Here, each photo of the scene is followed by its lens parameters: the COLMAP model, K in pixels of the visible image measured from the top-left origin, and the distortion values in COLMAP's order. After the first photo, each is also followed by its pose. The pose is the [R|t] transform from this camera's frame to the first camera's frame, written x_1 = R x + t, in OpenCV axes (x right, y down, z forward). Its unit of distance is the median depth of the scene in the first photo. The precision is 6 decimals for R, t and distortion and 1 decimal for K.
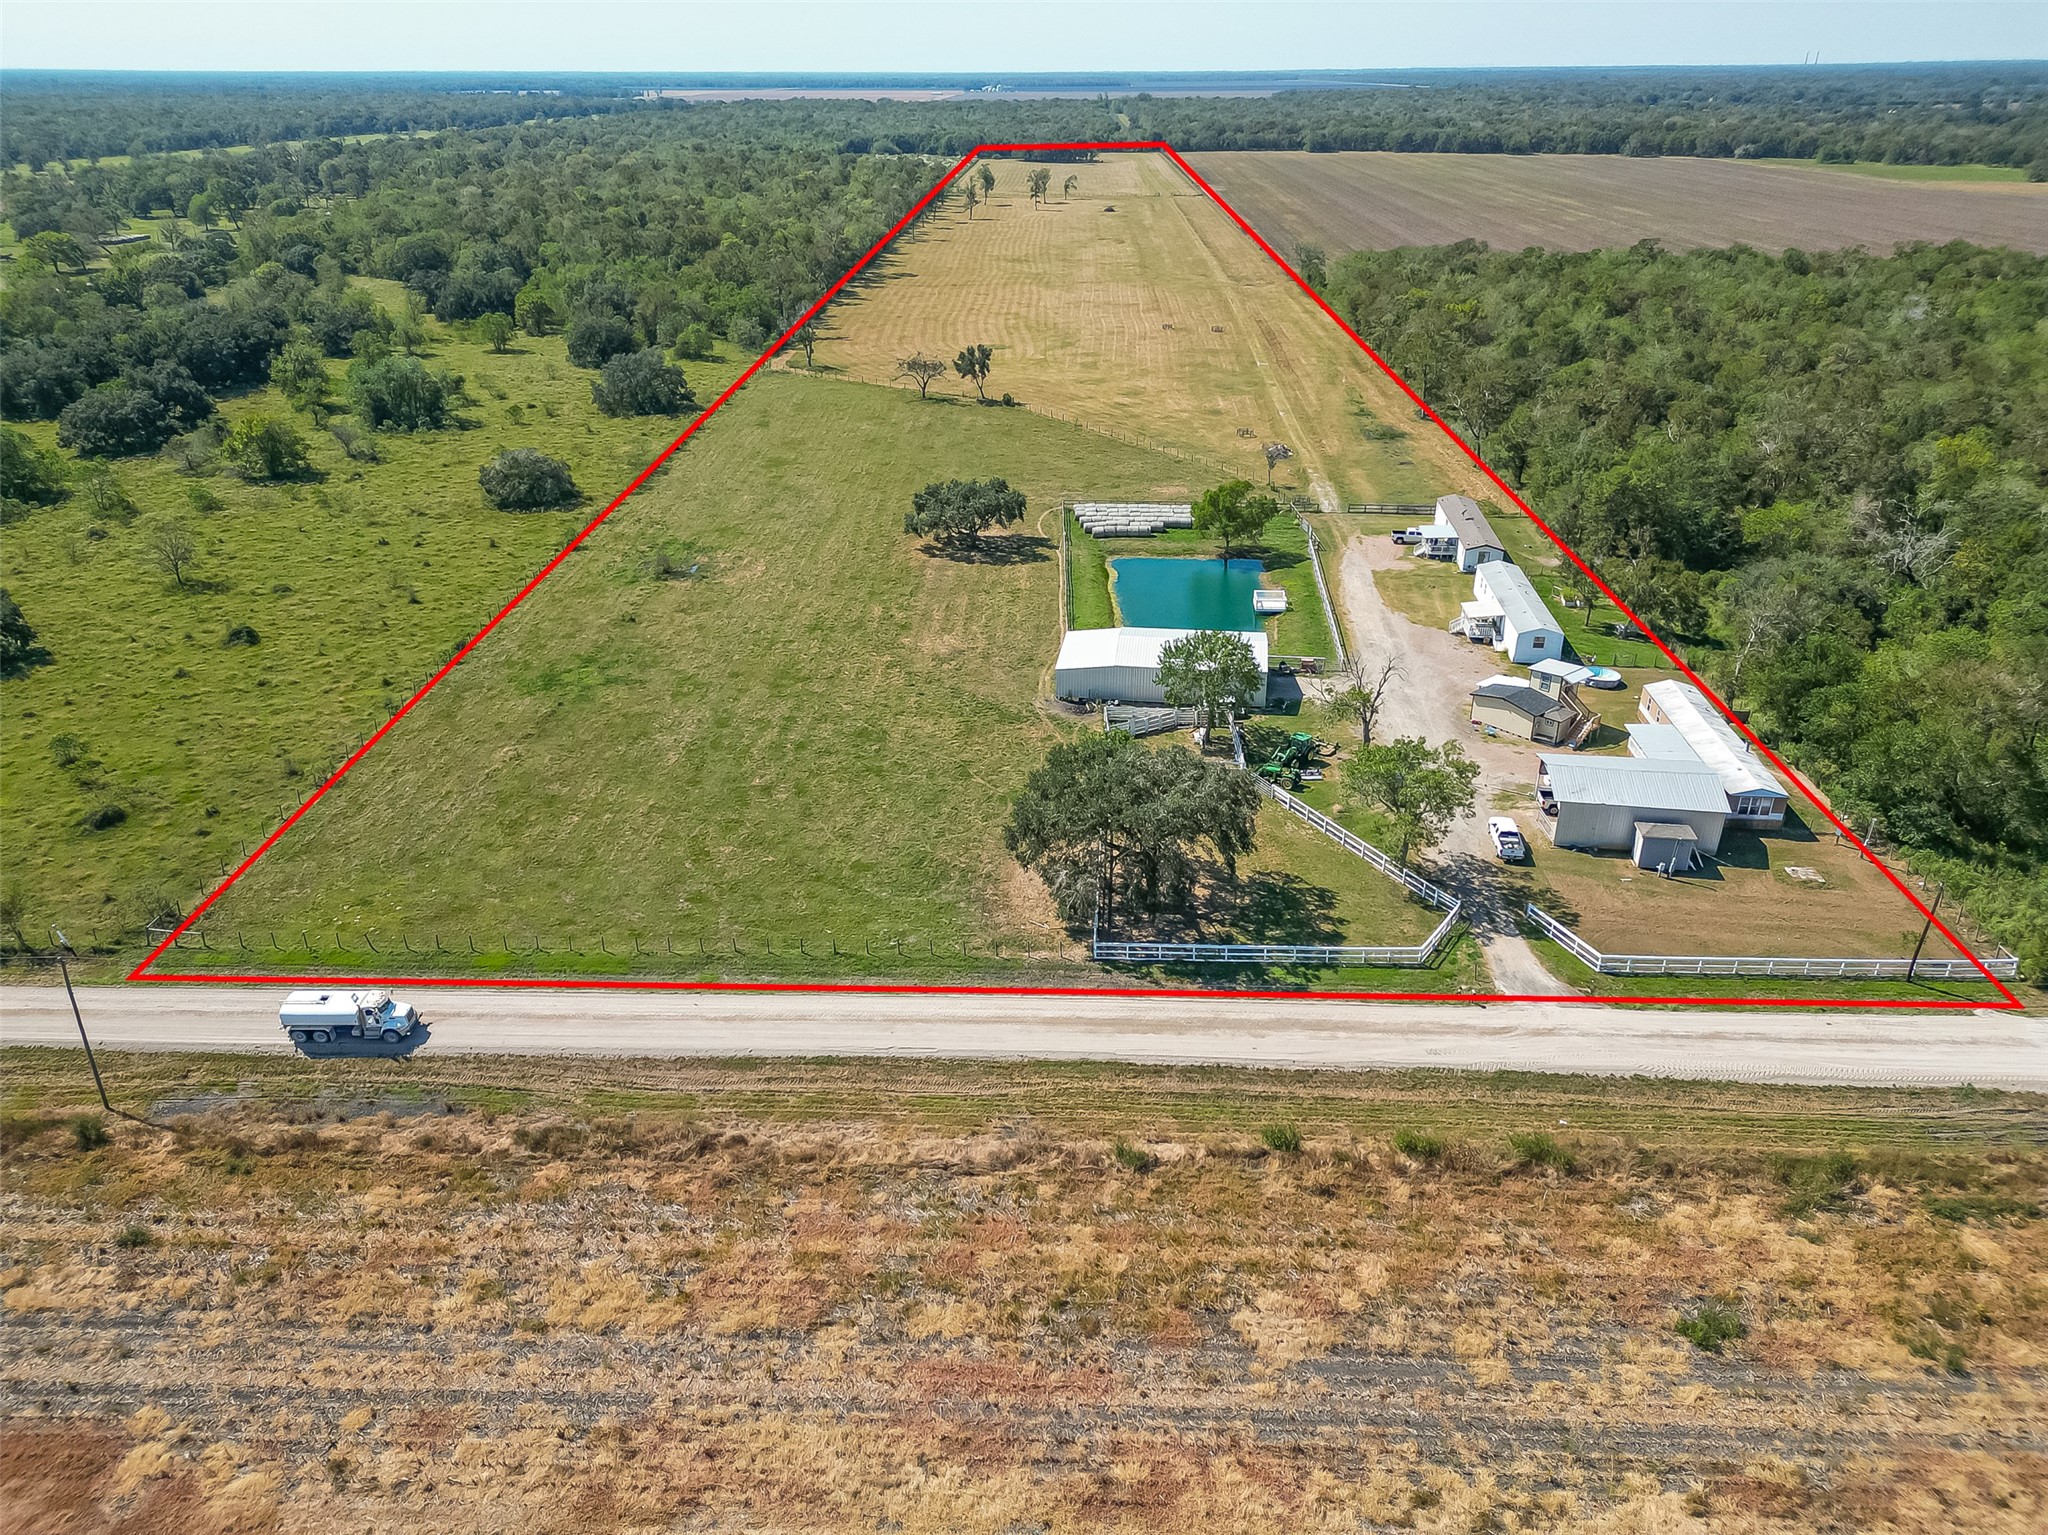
lens RADIAL K [[1424.3, 0, 1024.0], [0, 1424.3, 767.5], [0, 0, 1]] dist [0.085613, -0.082946]
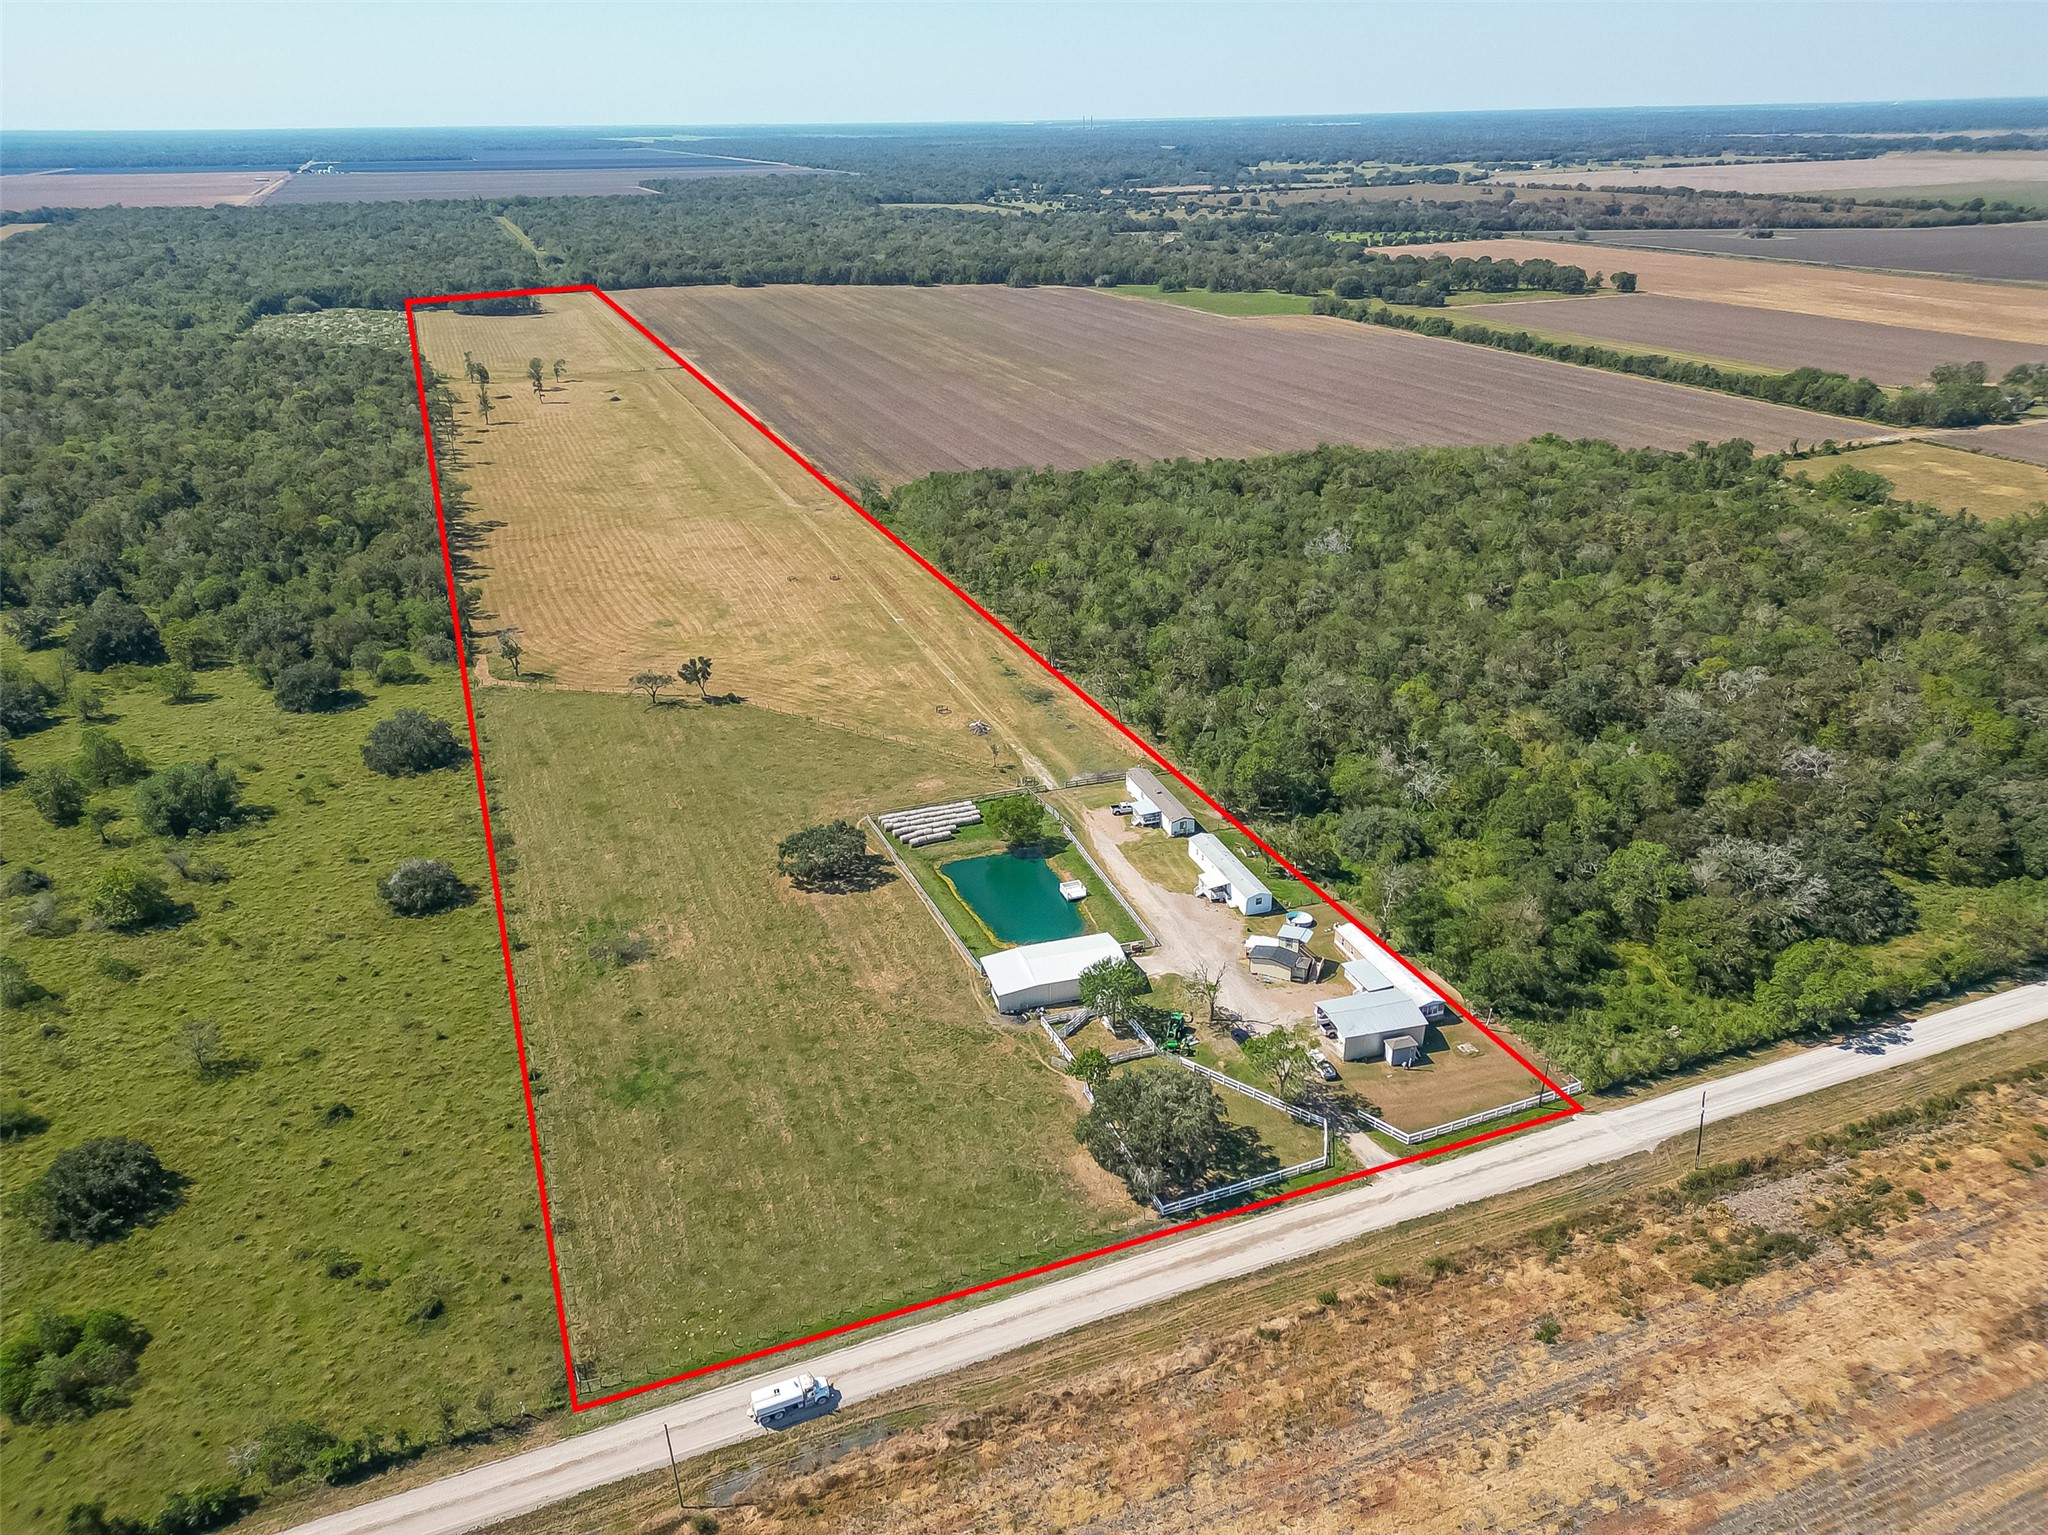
lens RADIAL K [[1424.3, 0, 1024.0], [0, 1424.3, 767.5], [0, 0, 1]] dist [0.085613, -0.082946]
pose [[0.913928, -0.176762, 0.365364, -0.590868], [0.186253, 0.982457, 0.009413, -0.407331], [-0.360618, 0.059447, 0.930817, -0.525730]]
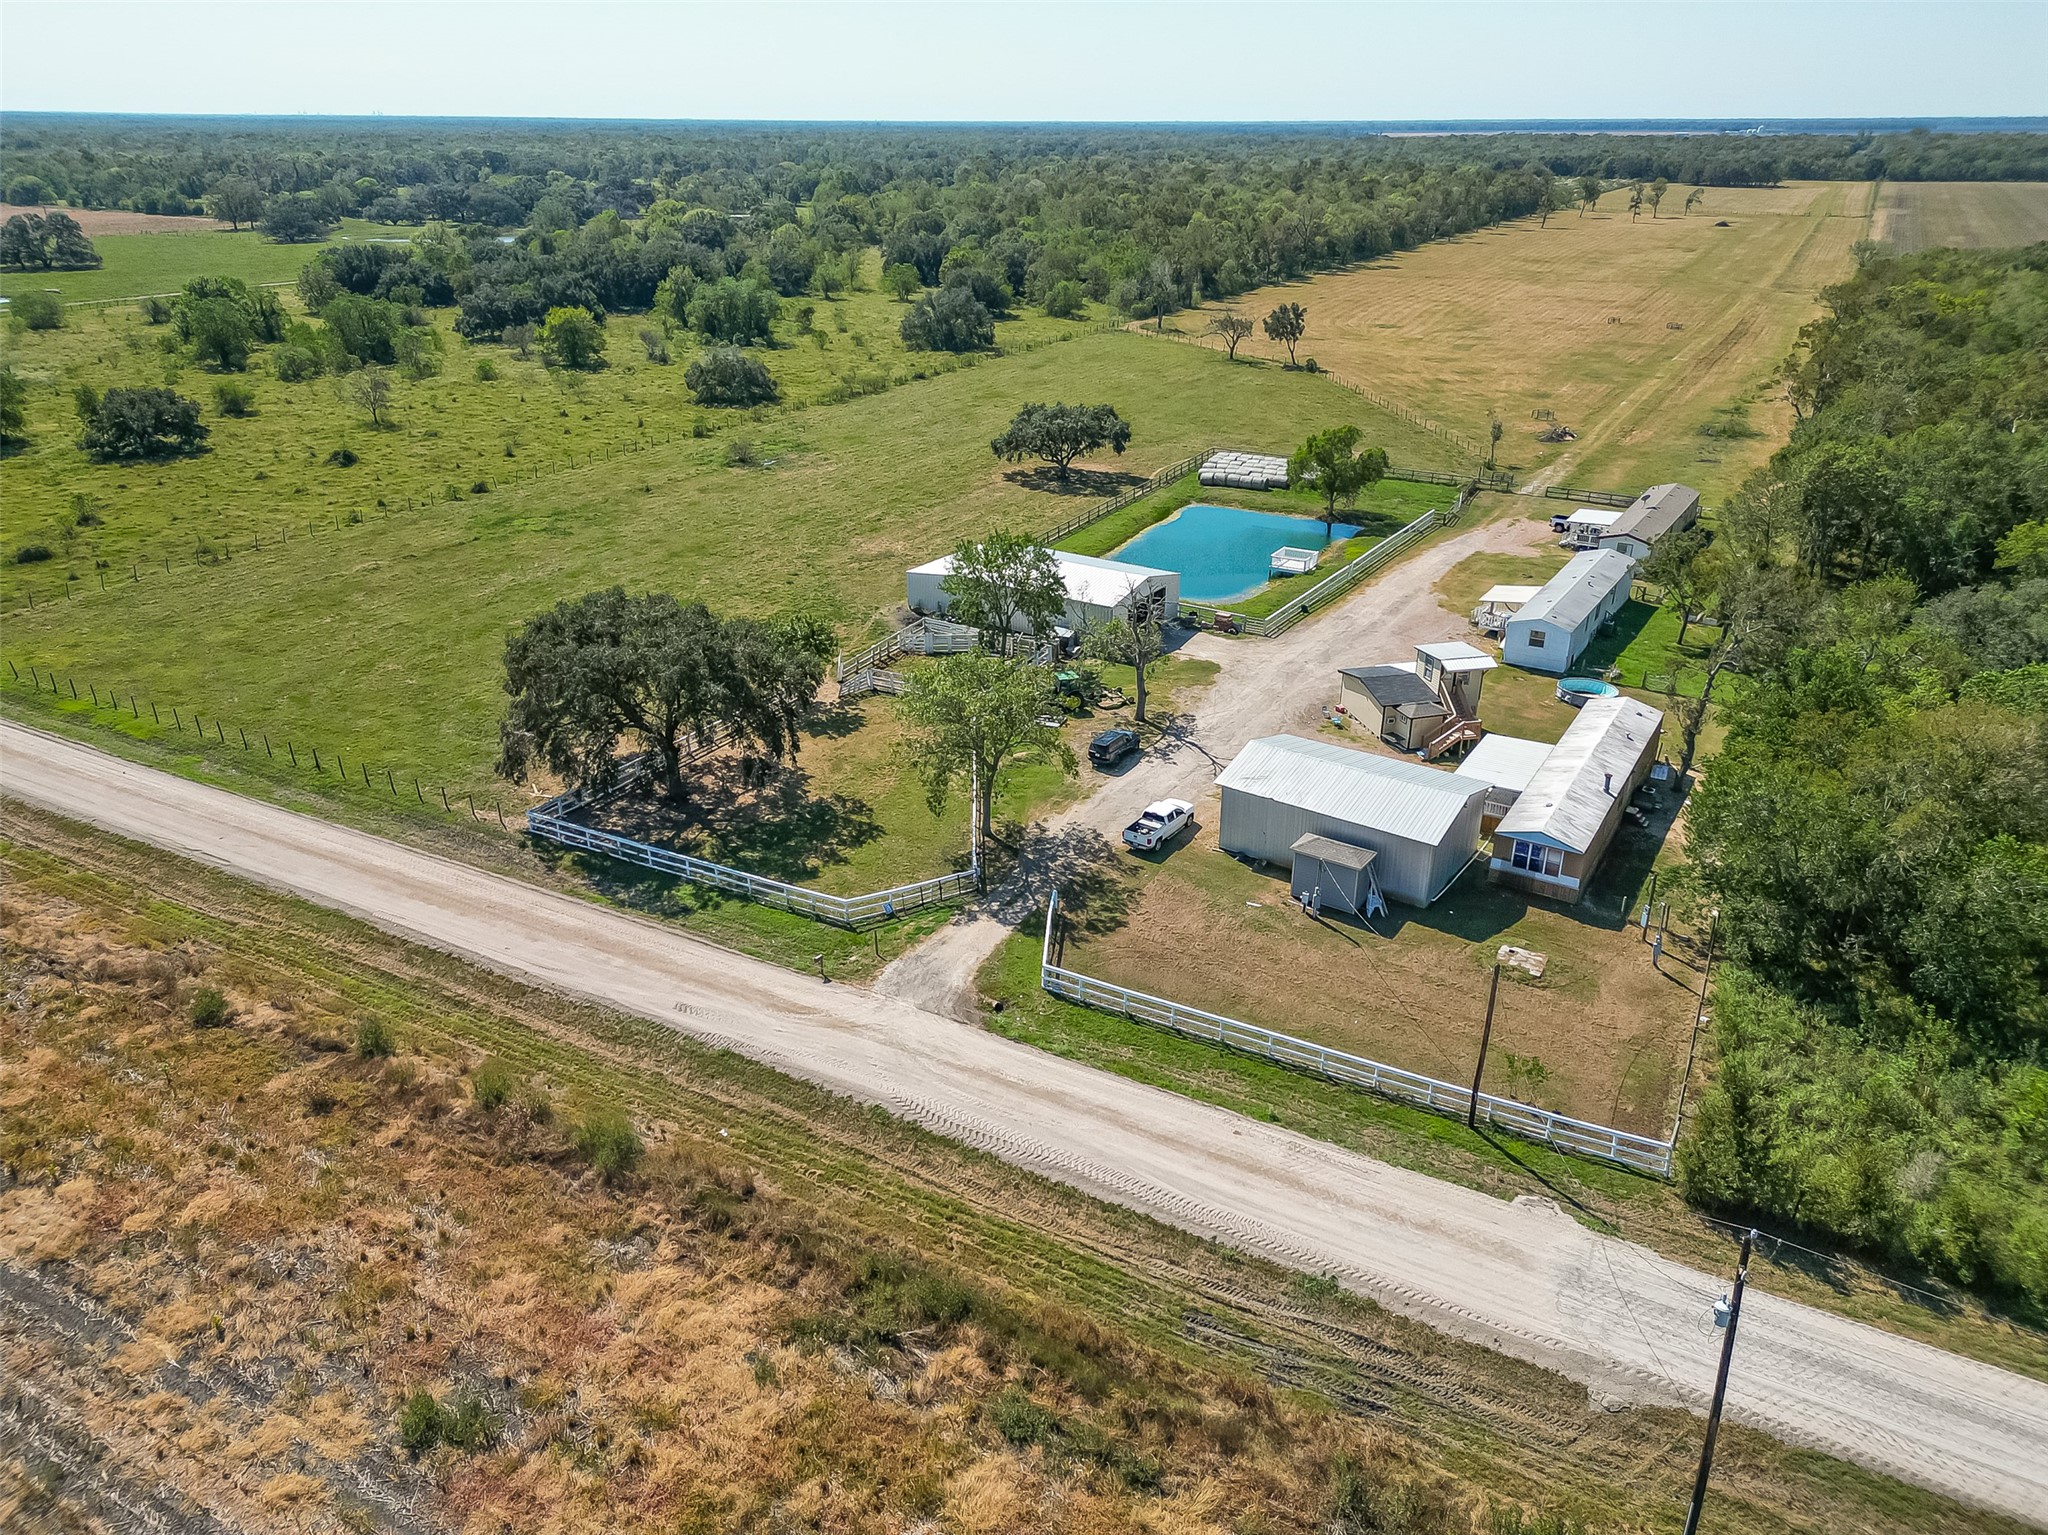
lens RADIAL K [[1424.3, 0, 1024.0], [0, 1424.3, 767.5], [0, 0, 1]] dist [0.085613, -0.082946]
pose [[0.892031, 0.191258, -0.409513, 0.602762], [-0.202999, 0.979063, 0.015073, 0.025367], [0.403821, 0.069685, 0.912180, 0.325939]]
